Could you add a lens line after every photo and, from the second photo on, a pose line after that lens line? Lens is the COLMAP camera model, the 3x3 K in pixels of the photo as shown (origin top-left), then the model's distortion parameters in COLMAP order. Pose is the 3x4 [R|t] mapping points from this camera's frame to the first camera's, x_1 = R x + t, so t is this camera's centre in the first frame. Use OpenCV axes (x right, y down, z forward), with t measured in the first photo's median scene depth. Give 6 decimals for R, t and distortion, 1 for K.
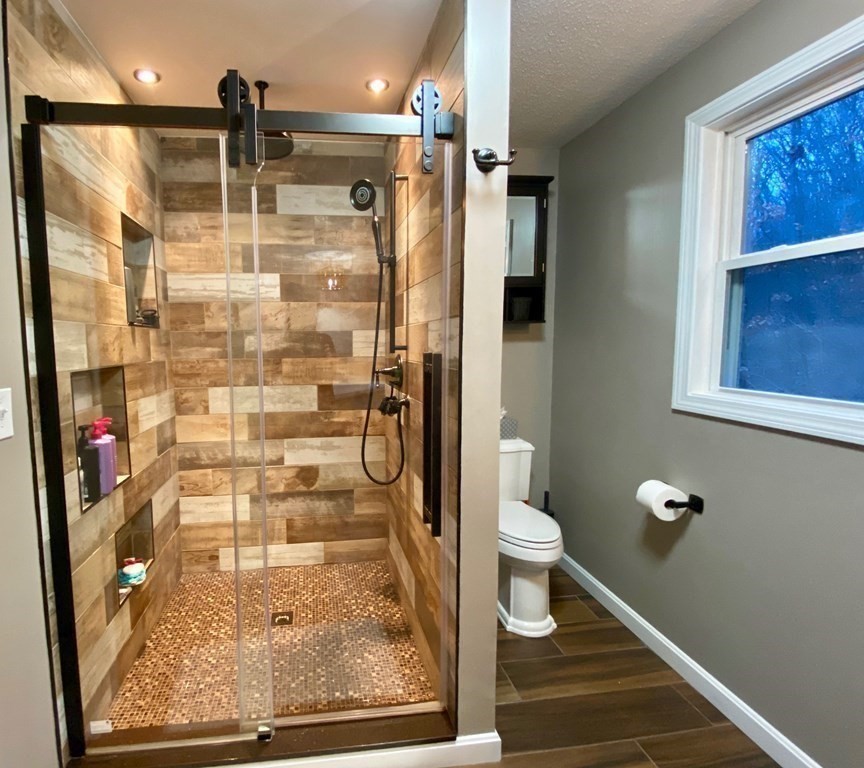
lens RADIAL K [[471.5, 0, 429.6], [0, 471.5, 375.2], [0, 0, 1]] dist [-0.027184, -0.001149]
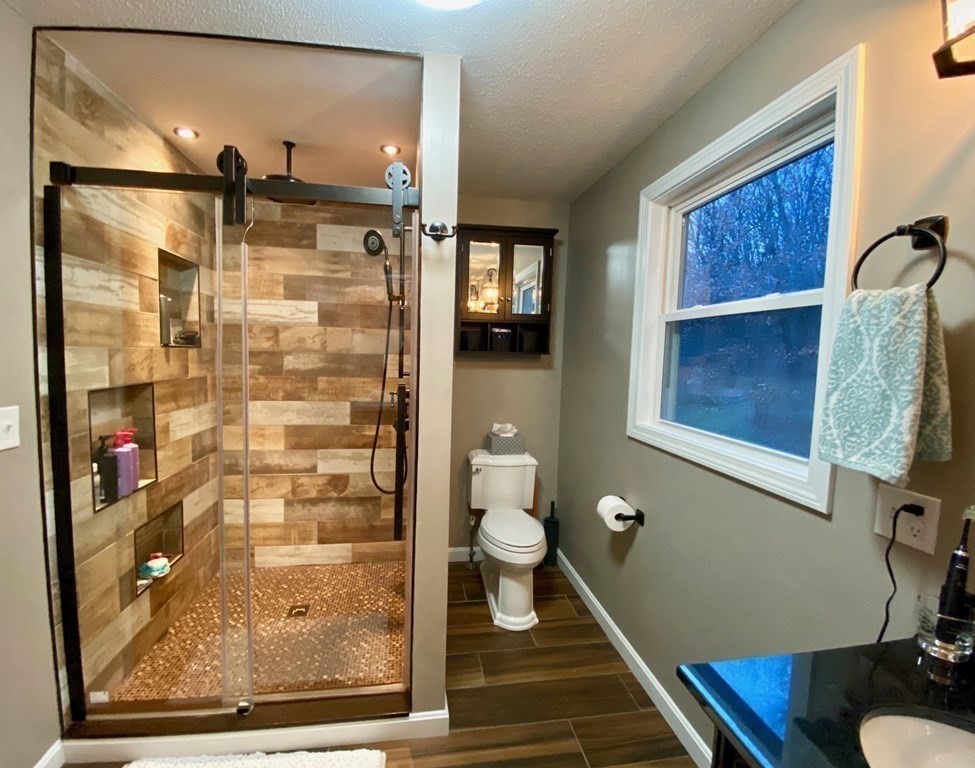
lens RADIAL K [[422.0, 0, 484.0], [0, 422.0, 384.7], [0, 0, 1]] dist [-0.029402, -0.003194]
pose [[0.998516, 0.034584, 0.042075, 0.118162], [-0.033585, 0.999142, -0.024234, -0.019858], [-0.042877, 0.022785, 0.998820, -0.046677]]
